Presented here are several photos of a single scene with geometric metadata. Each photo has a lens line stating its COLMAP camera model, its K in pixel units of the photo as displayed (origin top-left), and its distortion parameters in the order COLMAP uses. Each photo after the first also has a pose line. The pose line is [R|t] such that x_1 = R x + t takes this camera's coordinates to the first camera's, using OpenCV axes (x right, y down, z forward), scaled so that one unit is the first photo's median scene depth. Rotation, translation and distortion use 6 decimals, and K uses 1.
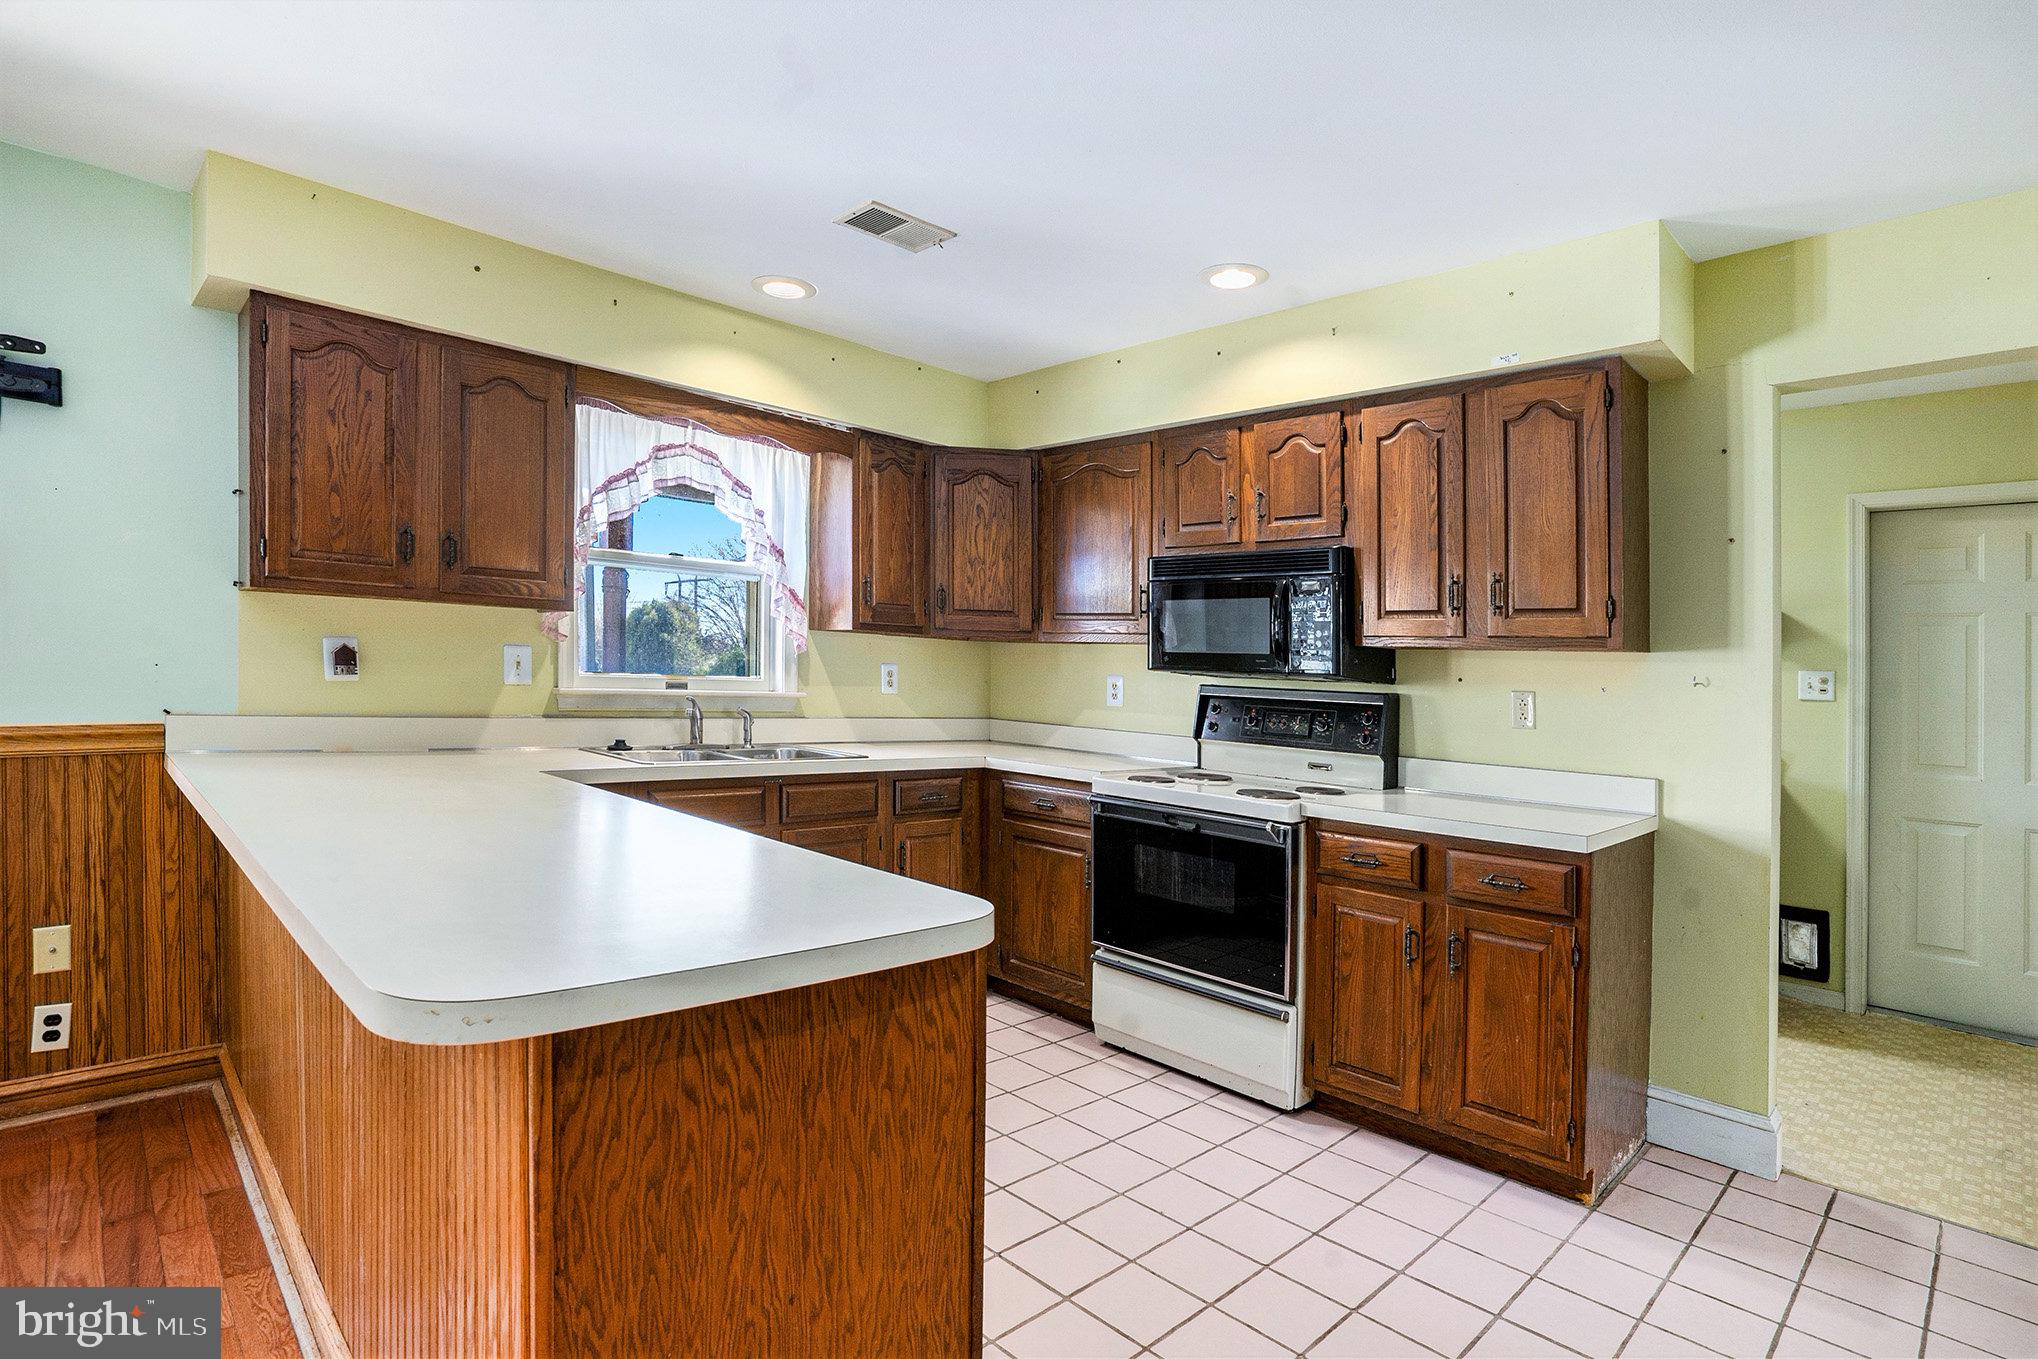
lens RADIAL K [[1016.7, 0, 1021.7], [0, 1016.7, 657.3], [0, 0, 1]] dist [-0.026842, 0.018529]
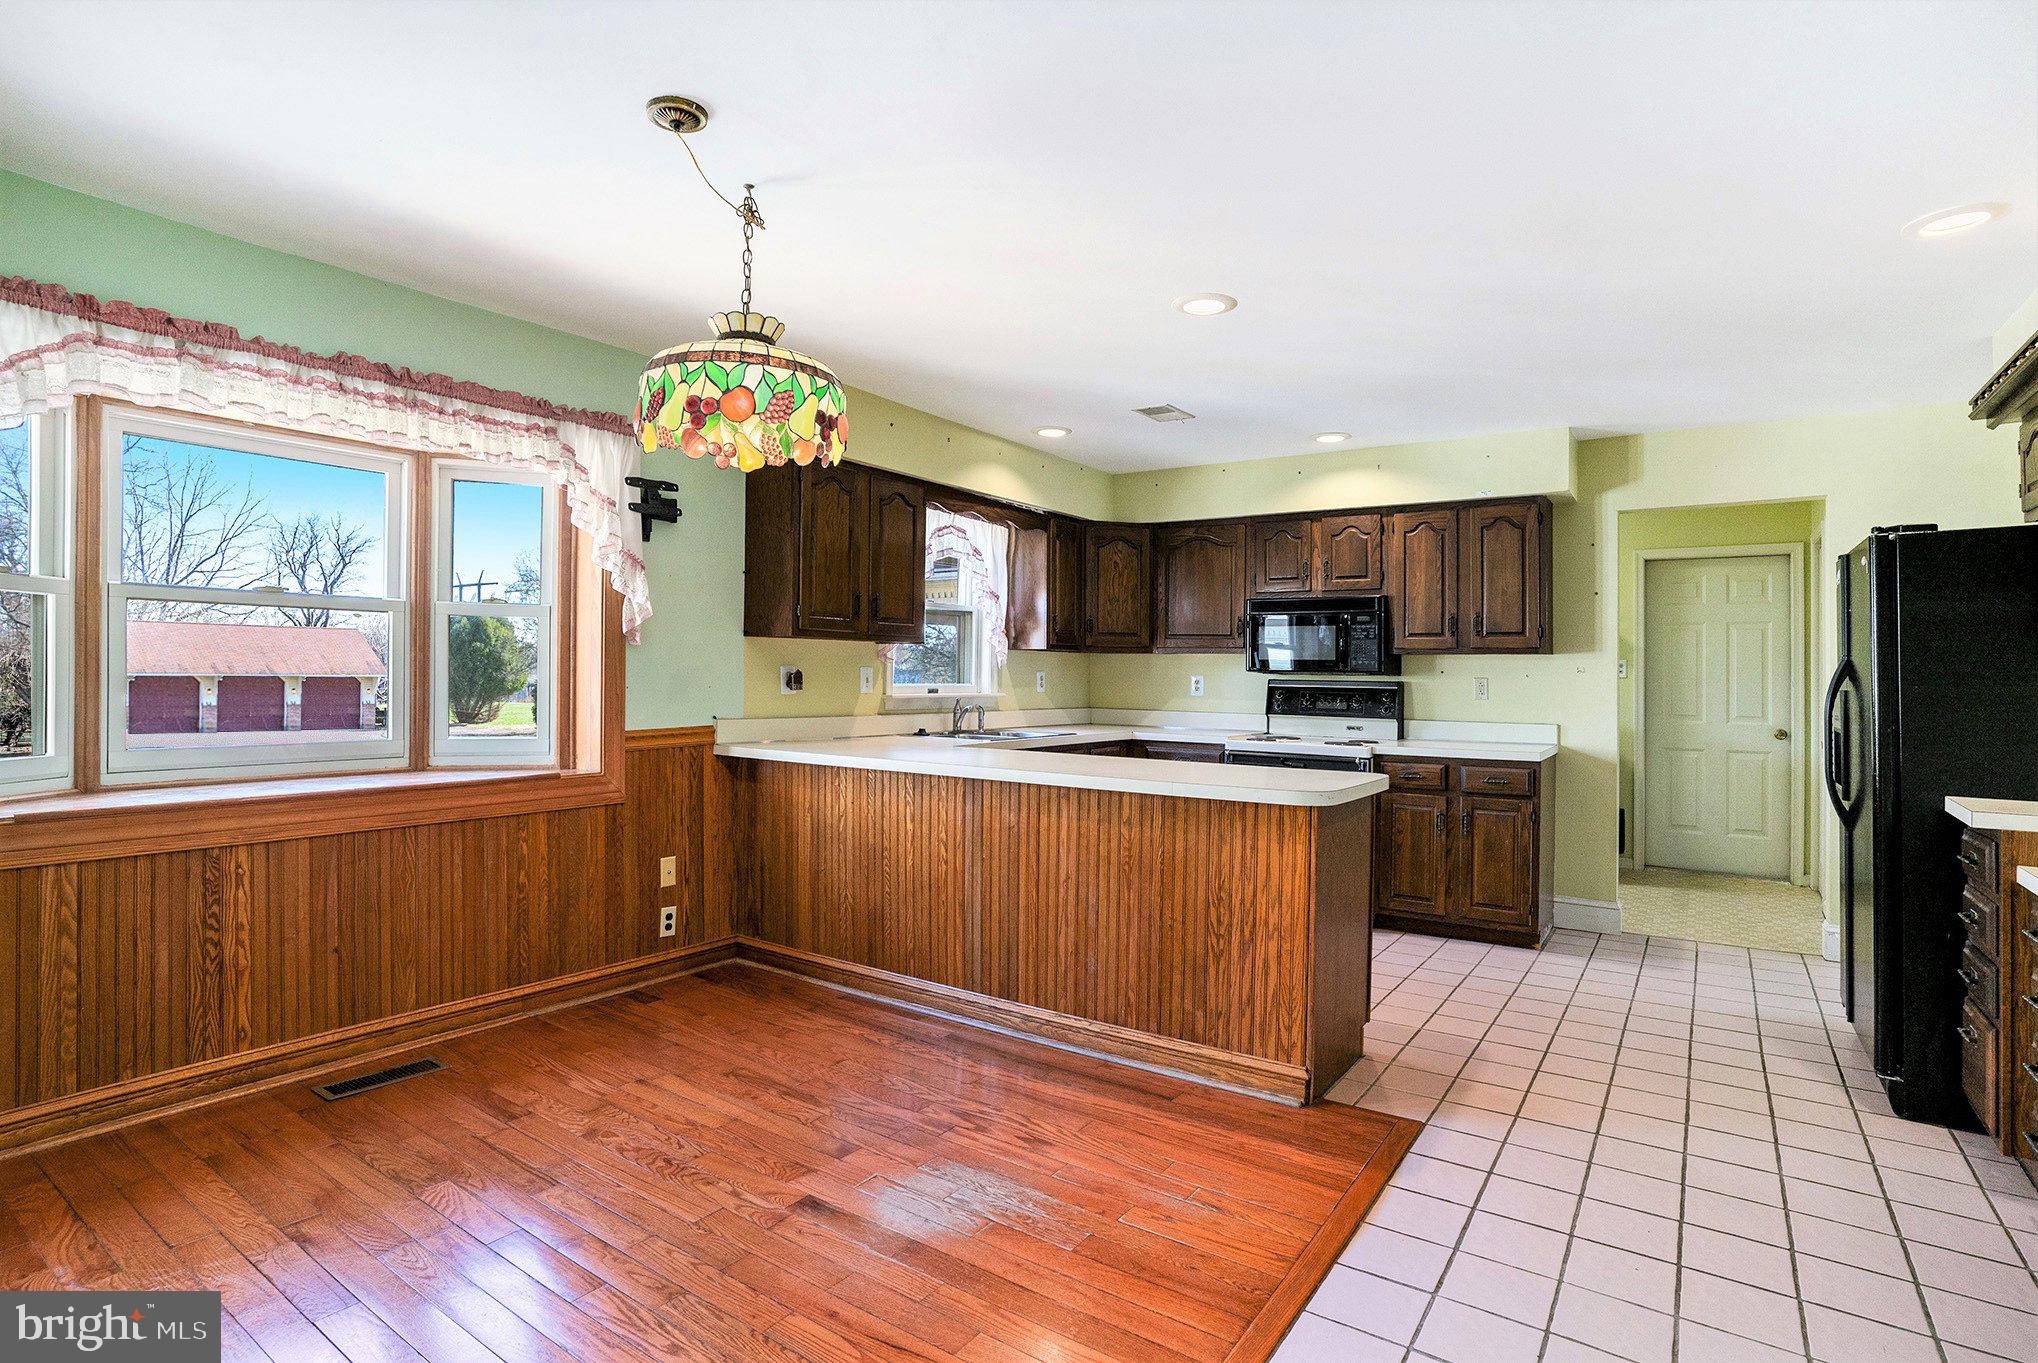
lens RADIAL K [[980.2, 0, 1052.6], [0, 980.2, 681.8], [0, 0, 1]] dist [-0.002693, -0.000200]
pose [[0.978895, -0.029812, 0.202180, -0.532779], [0.024002, 0.999227, 0.031125, -0.028317], [-0.202952, -0.025615, 0.978854, -0.466550]]
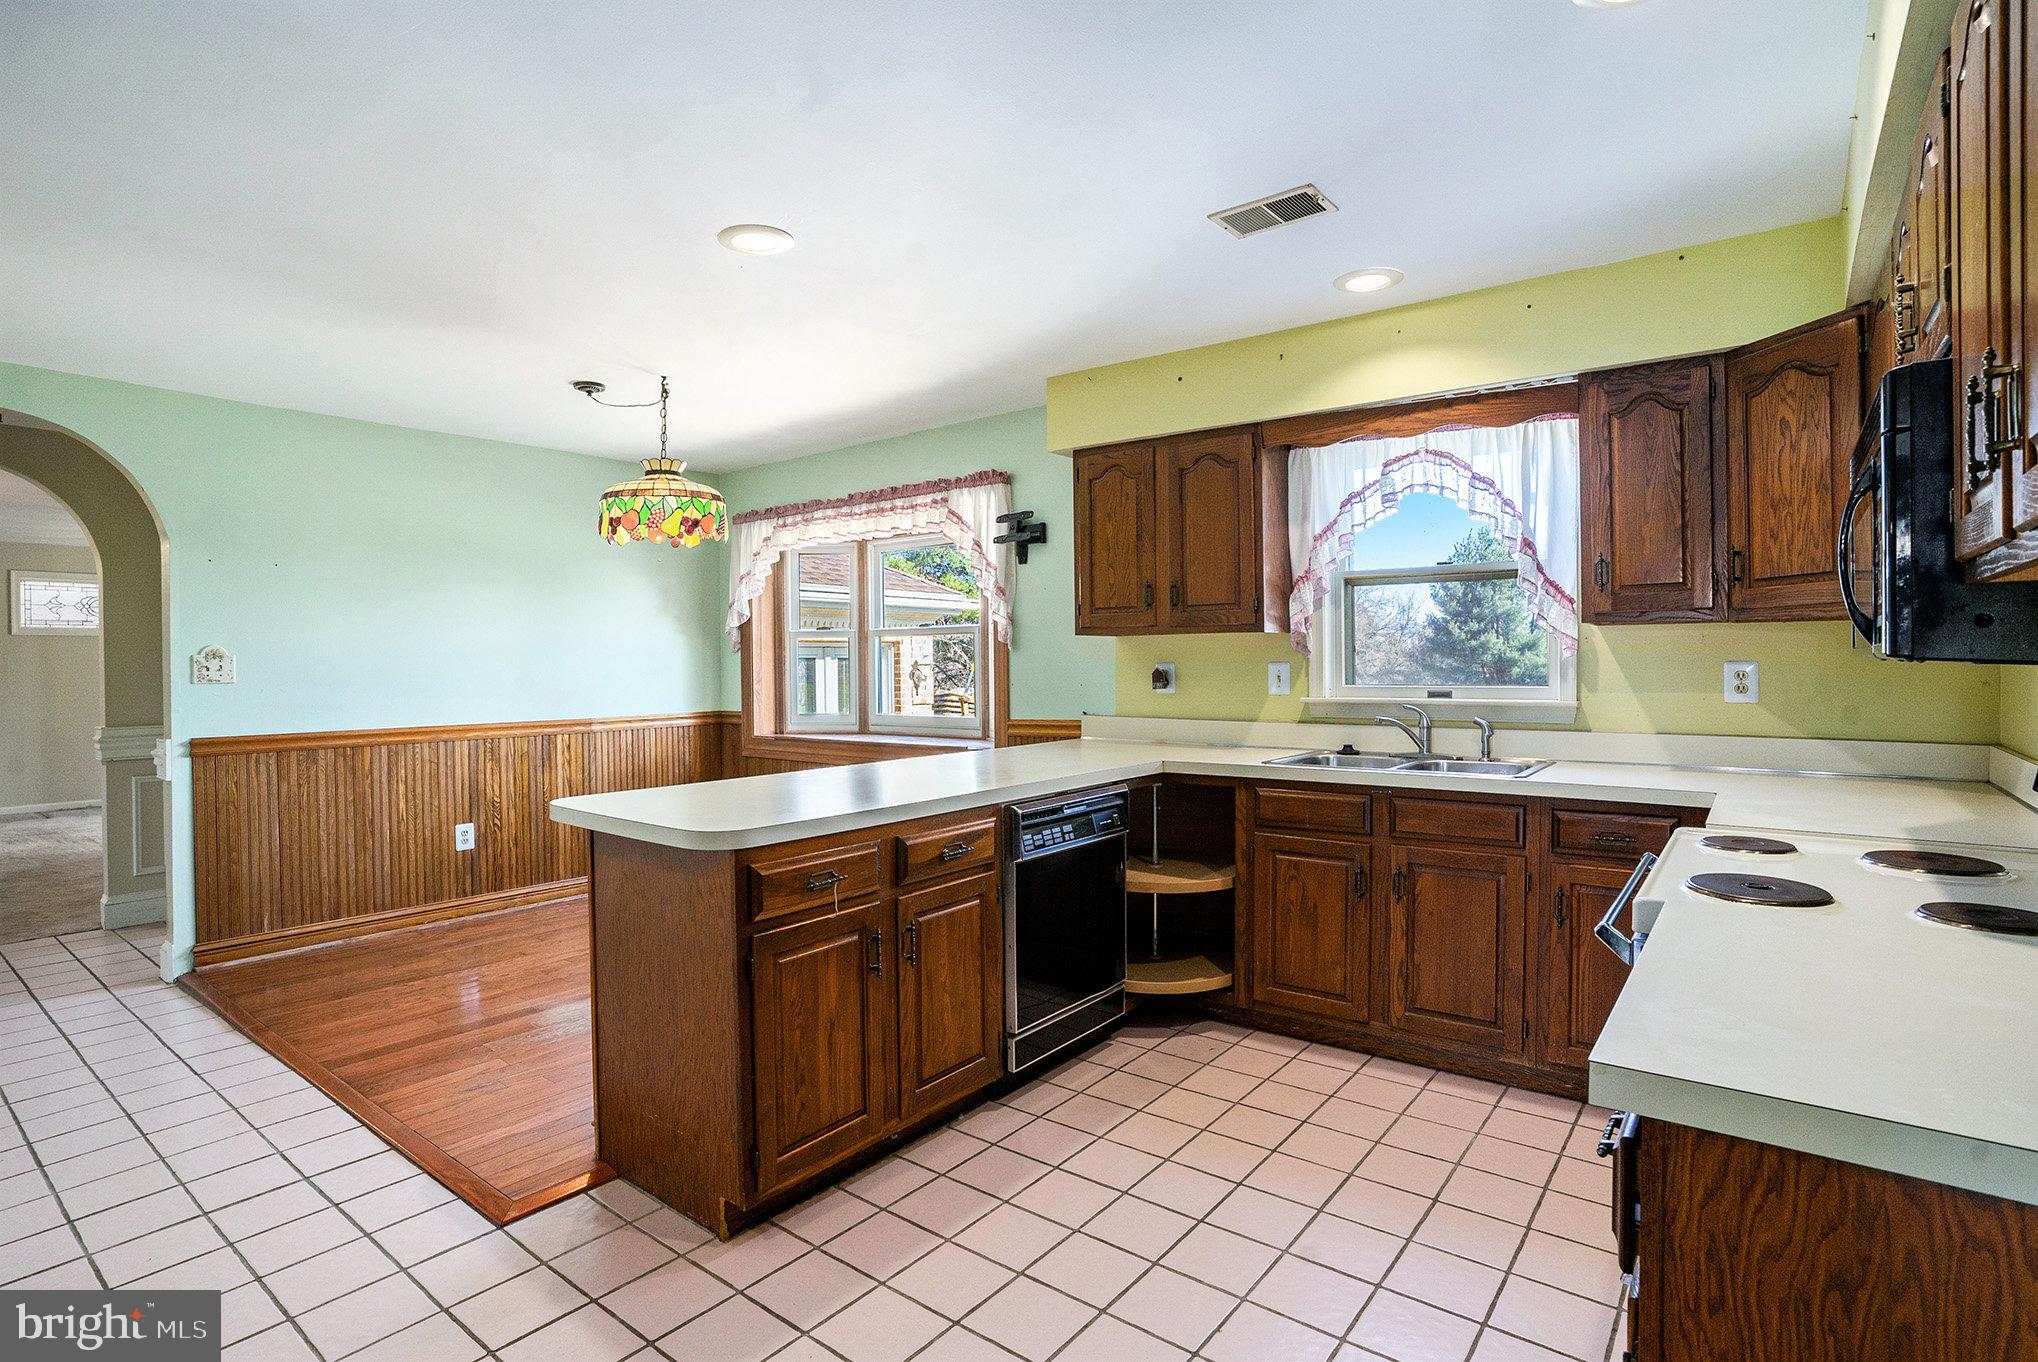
lens RADIAL K [[1053.5, 0, 1019.0], [0, 1053.5, 681.0], [0, 0, 1]] dist [-0.059929, 0.000221]
pose [[0.153881, -0.022274, -0.987838, 0.698788], [0.031857, 0.999338, -0.017571, 0.022977], [0.987576, -0.028765, 0.154488, 0.516004]]
